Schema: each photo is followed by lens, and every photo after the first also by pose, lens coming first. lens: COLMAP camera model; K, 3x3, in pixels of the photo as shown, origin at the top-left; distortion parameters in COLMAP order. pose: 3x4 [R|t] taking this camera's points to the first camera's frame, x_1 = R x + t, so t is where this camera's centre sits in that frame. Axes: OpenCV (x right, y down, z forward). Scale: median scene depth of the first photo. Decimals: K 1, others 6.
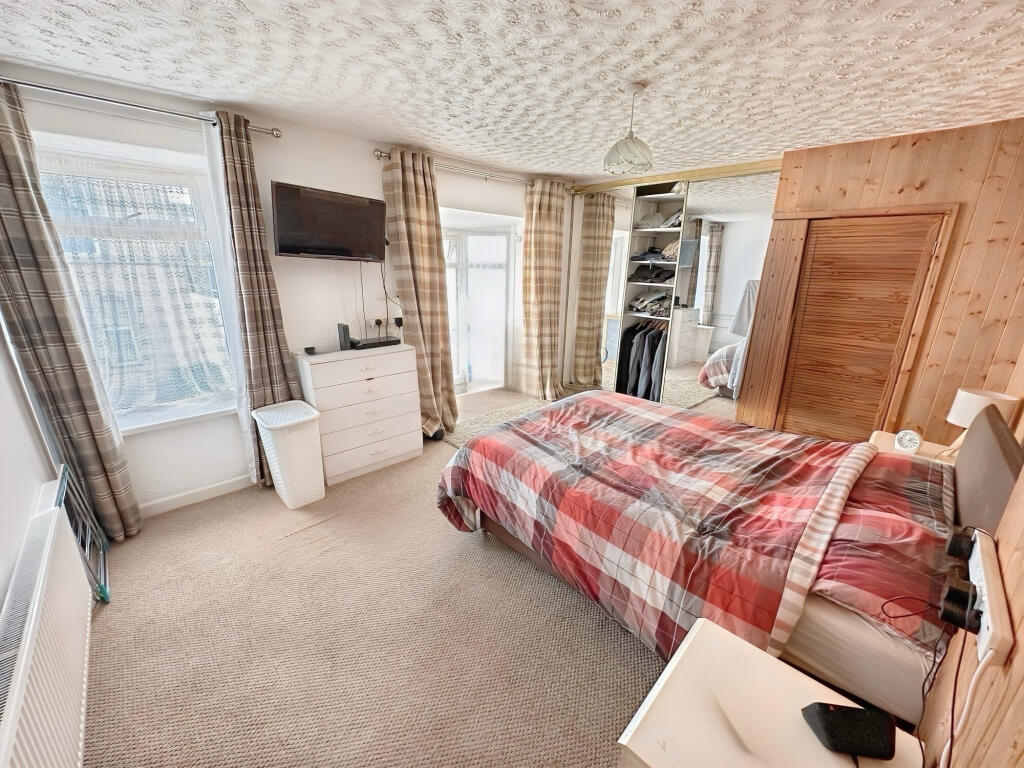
lens RADIAL K [[403.0, 0, 513.5], [0, 403.0, 382.2], [0, 0, 1]] dist [0.000470, 0.000020]
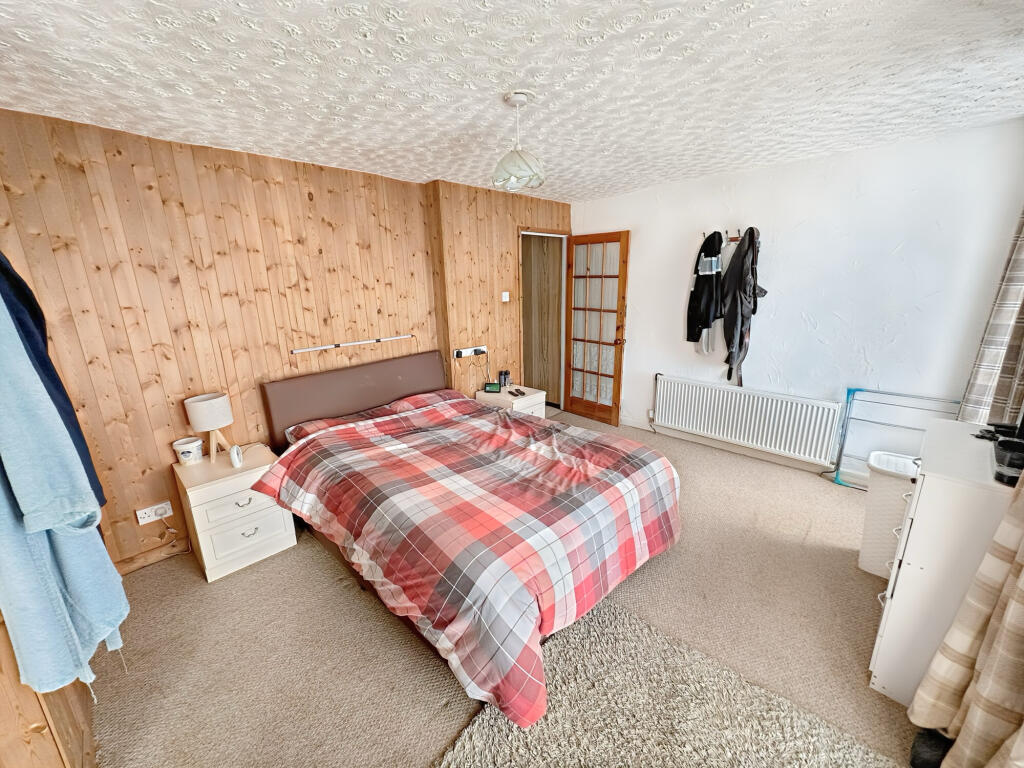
lens RADIAL K [[403.0, 0, 509.2], [0, 403.0, 384.1], [0, 0, 1]] dist [0.000470, 0.000020]
pose [[-0.999446, 0.019771, -0.026770, 0.269727], [0.003303, 0.859366, 0.511351, -0.483426], [0.033115, 0.510979, -0.858955, 1.624338]]
